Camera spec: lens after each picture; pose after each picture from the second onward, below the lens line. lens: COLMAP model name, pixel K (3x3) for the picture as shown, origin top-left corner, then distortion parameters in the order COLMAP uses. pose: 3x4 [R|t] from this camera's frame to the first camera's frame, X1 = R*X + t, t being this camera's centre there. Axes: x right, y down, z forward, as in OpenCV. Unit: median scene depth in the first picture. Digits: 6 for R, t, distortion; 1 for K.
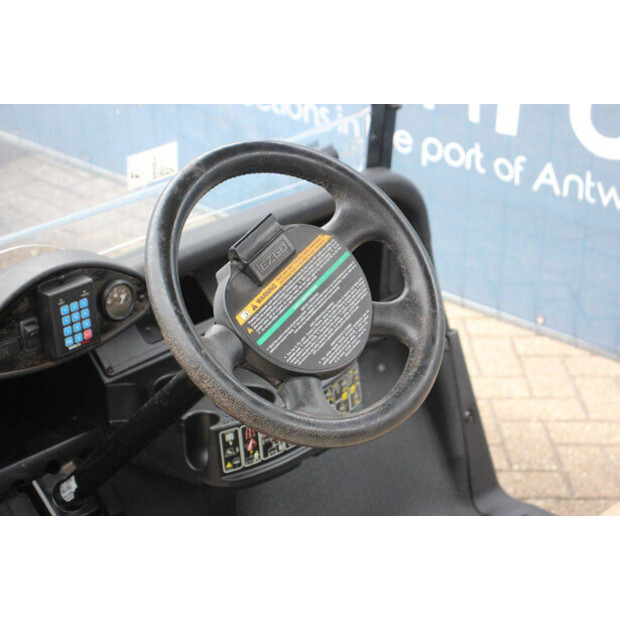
lens RADIAL K [[1472.1, 0, 310.0], [0, 1472.1, 310.0], [0, 0, 1]] dist [0.353900, 0.357892]
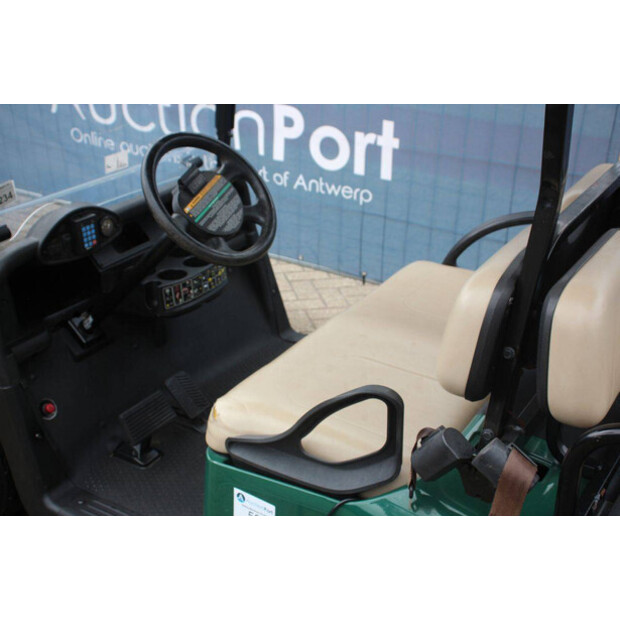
lens RADIAL K [[875.1, 0, 310.8], [0, 875.1, 333.1], [0, 0, 1]] dist [0.032265, 0.053249]
pose [[0.980290, -0.067027, 0.185849, -0.089015], [0.061902, 0.997528, 0.033252, 0.115597], [-0.187618, -0.021092, 0.982016, -0.229568]]
